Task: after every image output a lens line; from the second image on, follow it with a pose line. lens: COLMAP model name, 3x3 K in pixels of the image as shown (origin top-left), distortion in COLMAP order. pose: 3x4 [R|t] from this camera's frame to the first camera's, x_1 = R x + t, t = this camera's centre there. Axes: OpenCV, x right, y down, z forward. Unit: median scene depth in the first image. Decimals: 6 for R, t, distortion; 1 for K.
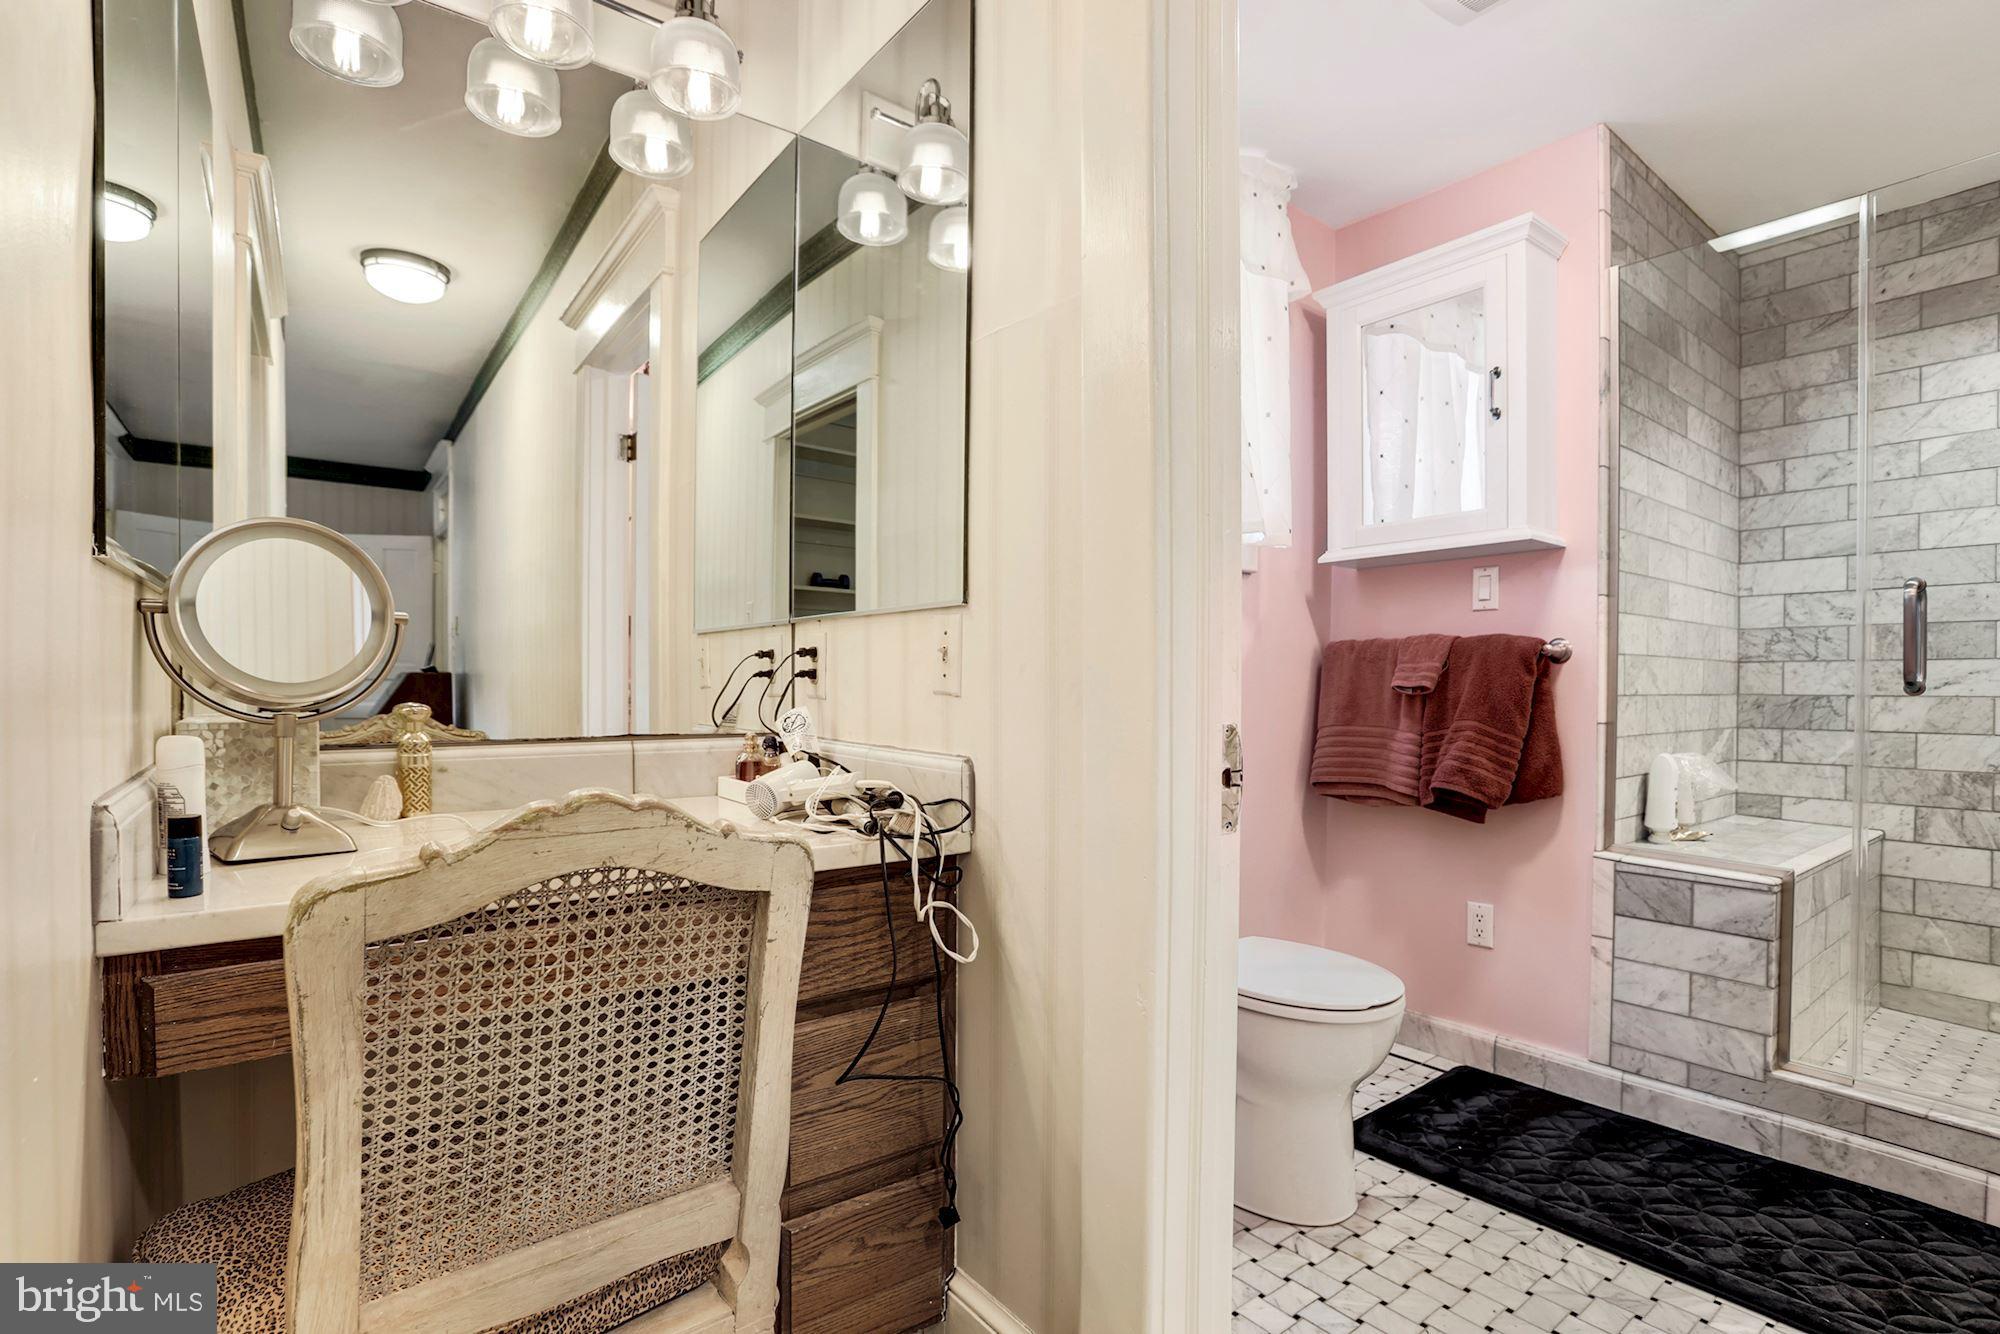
lens RADIAL K [[1049.5, 0, 999.5], [0, 1049.5, 694.9], [0, 0, 1]] dist [-0.022603, 0.030153]
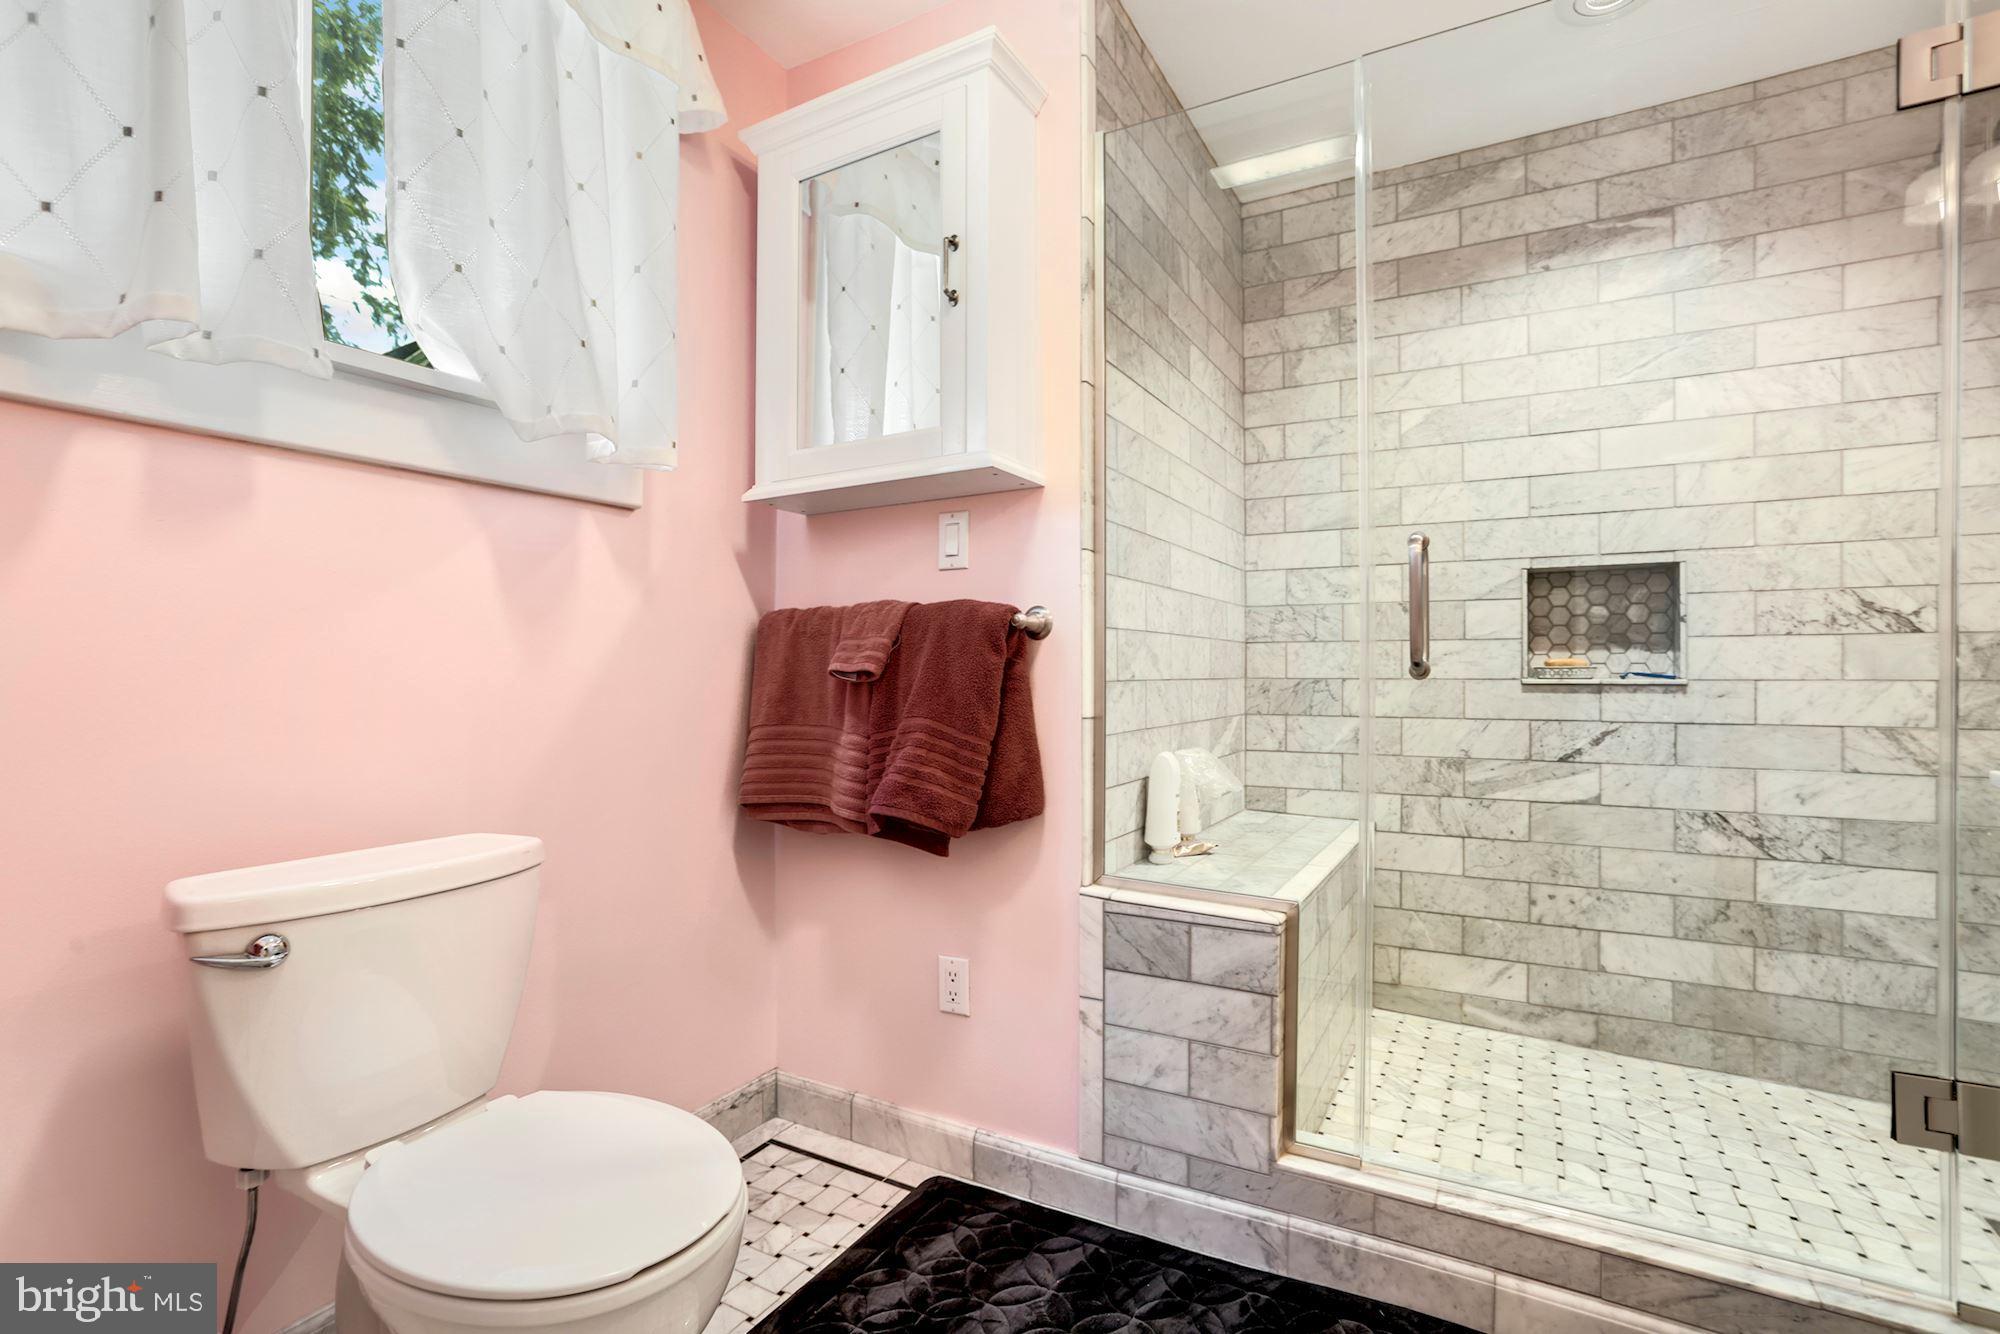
lens RADIAL K [[949.9, 0, 1000.0], [0, 949.9, 667.0], [0, 0, 1]] dist [0.000537, 0.022551]
pose [[0.940135, -0.002569, 0.340793, 0.260234], [0.007048, 0.999904, -0.011903, -0.002172], [-0.340730, 0.013593, 0.940063, 0.343325]]
